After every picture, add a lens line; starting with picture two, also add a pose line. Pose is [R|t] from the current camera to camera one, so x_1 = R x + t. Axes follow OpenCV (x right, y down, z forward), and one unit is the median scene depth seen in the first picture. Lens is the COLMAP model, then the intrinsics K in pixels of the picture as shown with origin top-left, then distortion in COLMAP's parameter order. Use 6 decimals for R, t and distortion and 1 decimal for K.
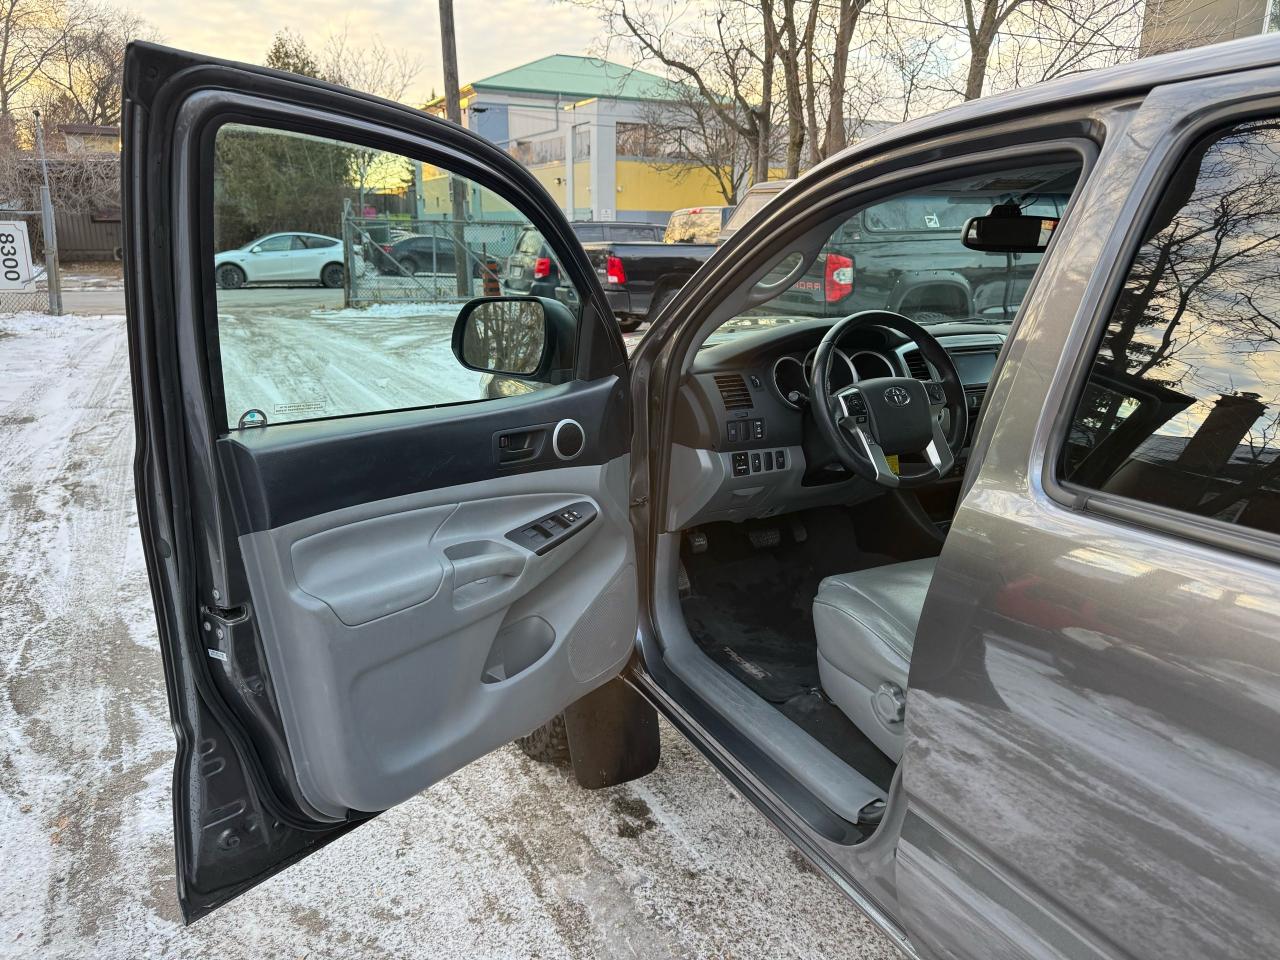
lens RADIAL K [[902.6, 0, 637.3], [0, 902.6, 457.9], [0, 0, 1]] dist [0.064317, -0.084968]
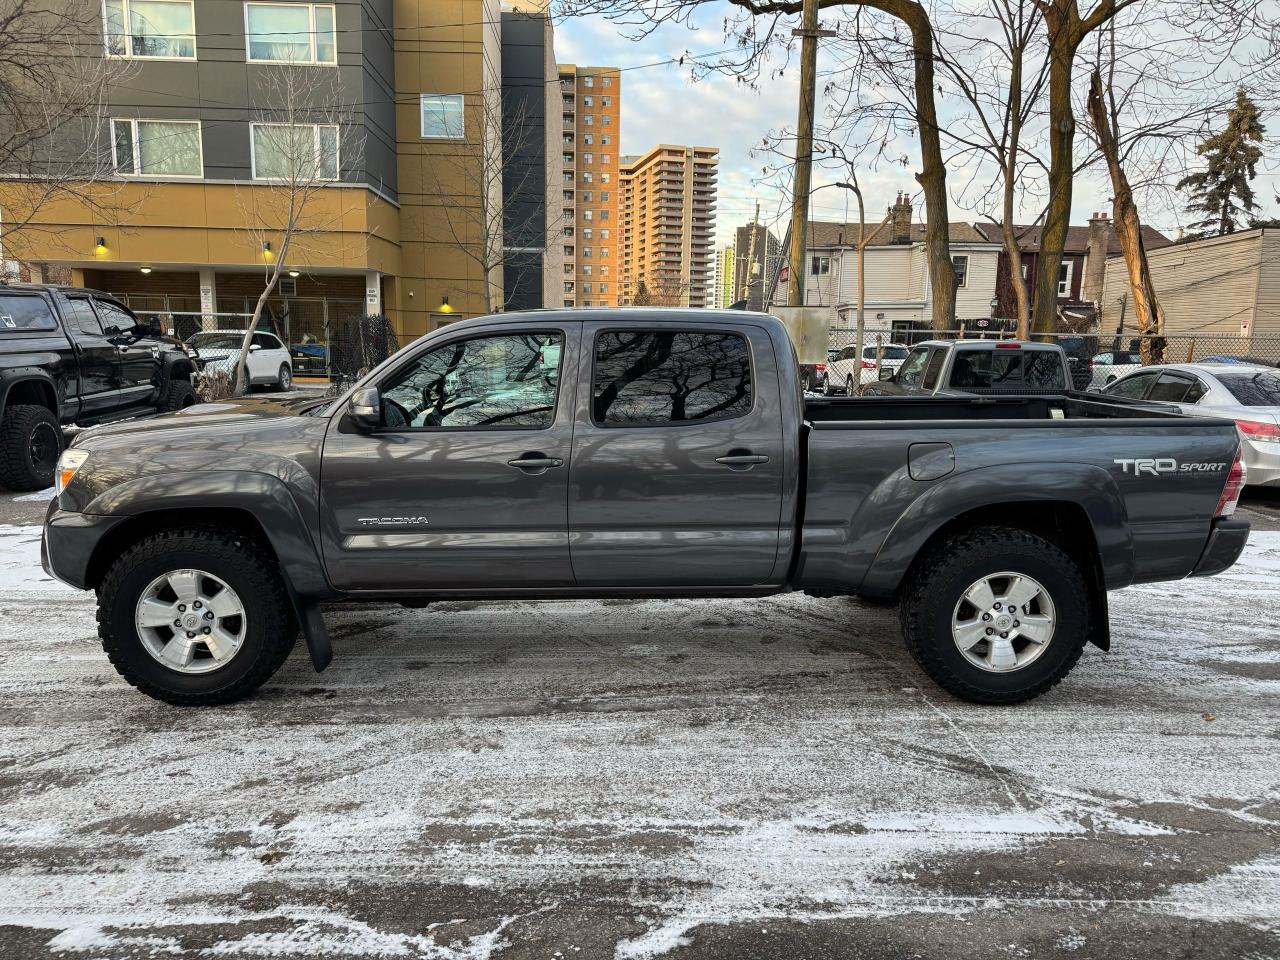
lens RADIAL K [[902.6, 0, 637.3], [0, 902.6, 457.9], [0, 0, 1]] dist [0.064317, -0.084968]
pose [[0.424644, -0.128563, 0.896186, -1.138640], [0.212811, 0.976306, 0.039220, 0.031807], [-0.879994, 0.174064, 0.441942, -0.301269]]
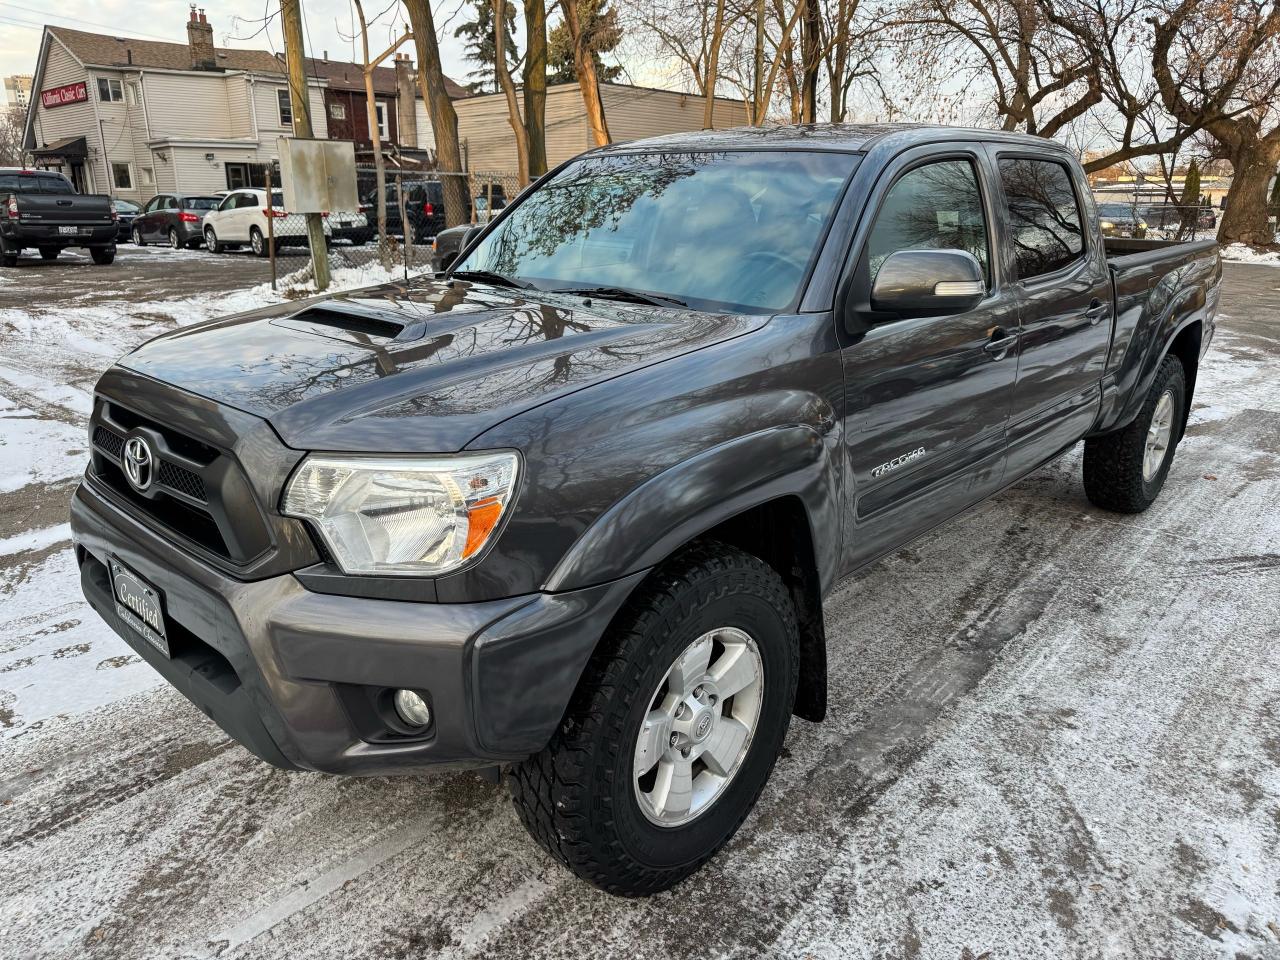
lens RADIAL K [[914.0, 0, 637.7], [0, 914.0, 462.5], [0, 0, 1]] dist [0.005926, 0.003472]
pose [[-0.337294, -0.284389, 0.897416, -0.773392], [0.220487, 0.902899, 0.368997, -0.319547], [-0.915215, 0.322329, -0.241838, 1.216258]]
